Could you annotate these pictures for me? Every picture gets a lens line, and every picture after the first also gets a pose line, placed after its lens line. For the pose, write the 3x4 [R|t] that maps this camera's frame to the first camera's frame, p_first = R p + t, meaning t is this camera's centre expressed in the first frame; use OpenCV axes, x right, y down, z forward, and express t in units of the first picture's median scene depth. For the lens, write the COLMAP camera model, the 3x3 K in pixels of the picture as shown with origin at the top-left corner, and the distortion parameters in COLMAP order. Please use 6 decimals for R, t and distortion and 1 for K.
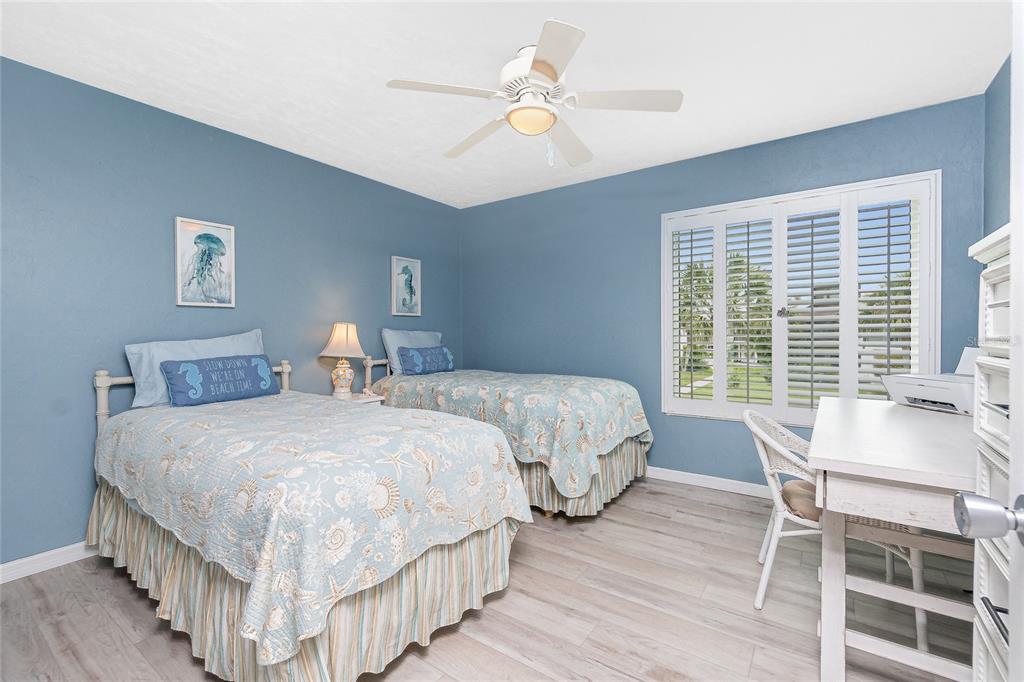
lens RADIAL K [[450.1, 0, 501.4], [0, 450.1, 336.2], [0, 0, 1]] dist [0.001585, 0.000288]
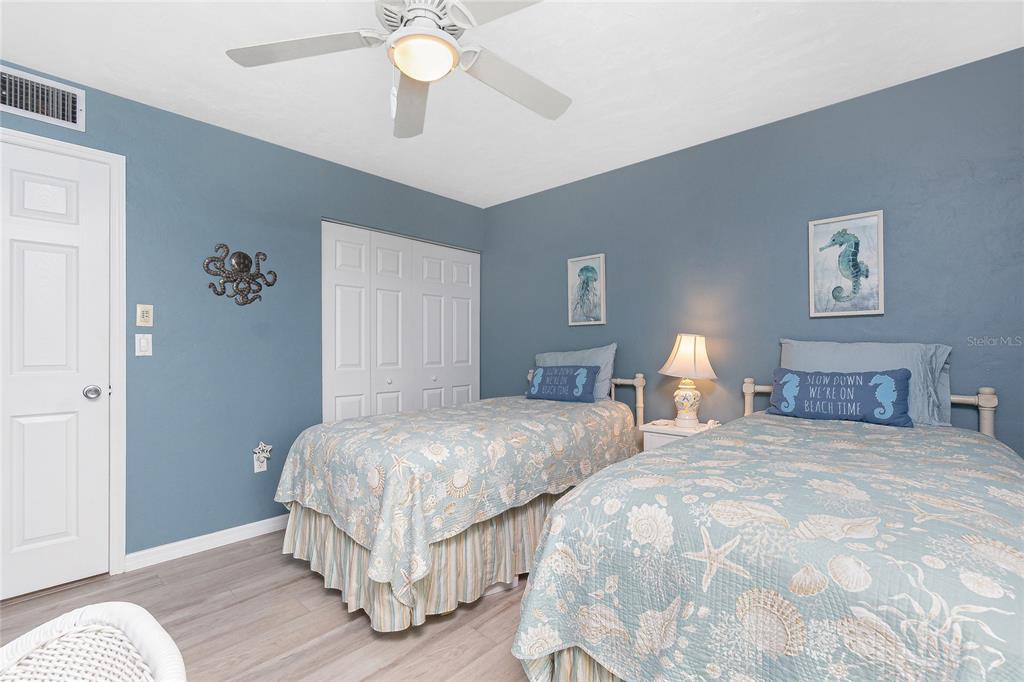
lens RADIAL K [[450.1, 0, 501.4], [0, 450.1, 336.2], [0, 0, 1]] dist [0.001585, 0.000288]
pose [[-0.118293, -0.021464, -0.992747, 0.453875], [-0.005526, 0.999765, -0.020957, -0.005790], [0.992963, 0.003007, -0.118384, 0.695493]]
